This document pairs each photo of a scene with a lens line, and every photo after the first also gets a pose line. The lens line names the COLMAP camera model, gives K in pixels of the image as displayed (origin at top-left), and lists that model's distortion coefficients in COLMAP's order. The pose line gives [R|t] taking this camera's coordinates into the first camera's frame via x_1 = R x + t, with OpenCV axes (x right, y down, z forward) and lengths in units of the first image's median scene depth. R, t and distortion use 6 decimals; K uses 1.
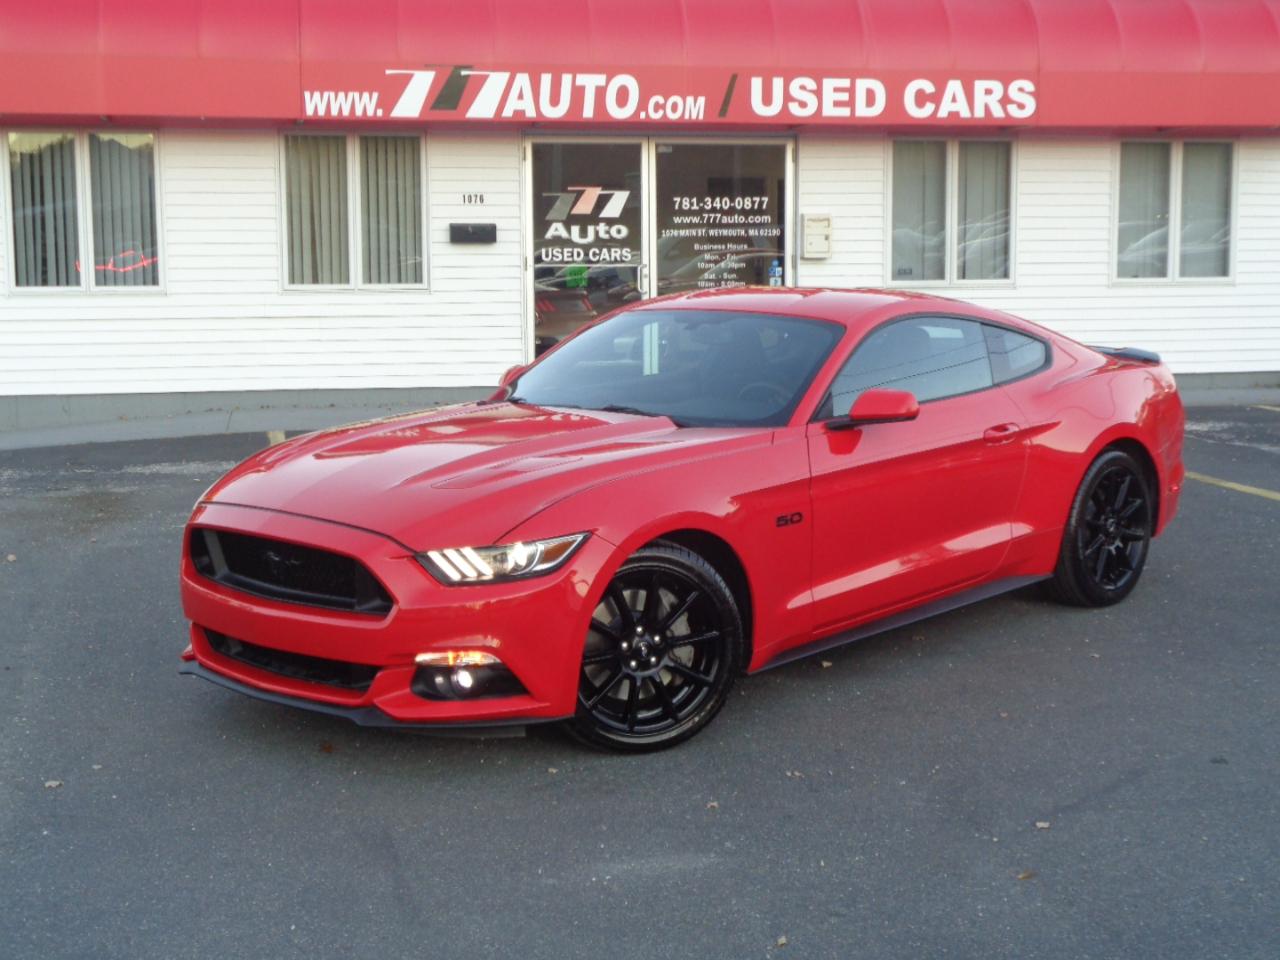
lens RADIAL K [[1949.1, 0, 640.0], [0, 1949.1, 480.0], [0, 0, 1]] dist [-0.017653, 0.164741]
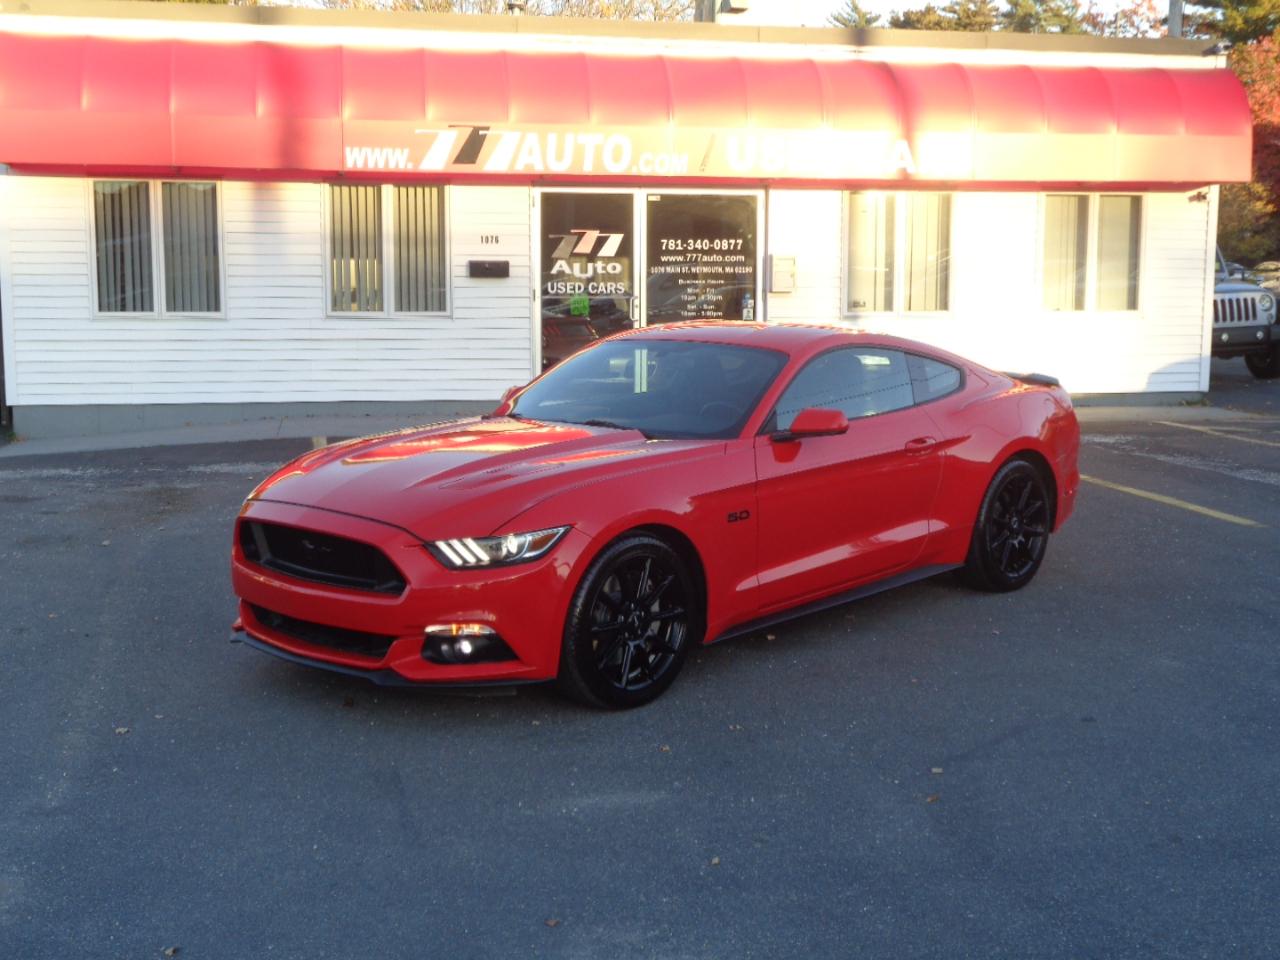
lens RADIAL K [[1699.8, 0, 640.0], [0, 1699.8, 480.0], [0, 0, 1]] dist [0.013536, 0.027176]
pose [[0.999967, 0.007605, -0.002946, 0.017594], [-0.007603, 0.999971, 0.000813, -0.002439], [0.002952, -0.000791, 0.999995, -0.044607]]
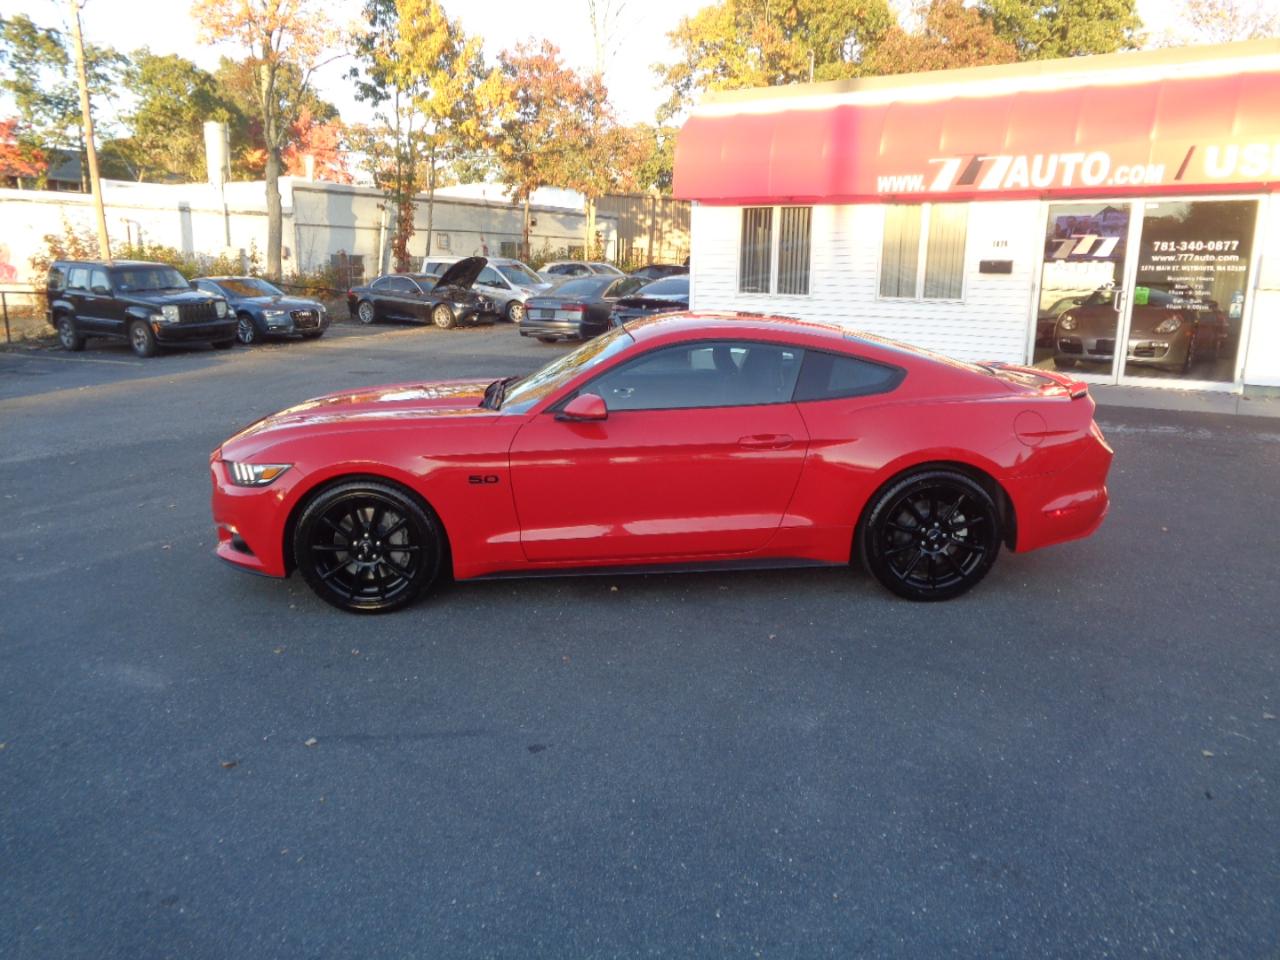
lens RADIAL K [[982.0, 0, 640.0], [0, 982.0, 480.0], [0, 0, 1]] dist [0.003806, 0.005549]
pose [[0.686768, 0.167961, -0.707205, 0.586624], [-0.100301, 0.985527, 0.136659, -0.078526], [0.719923, -0.022920, 0.693675, 0.526305]]
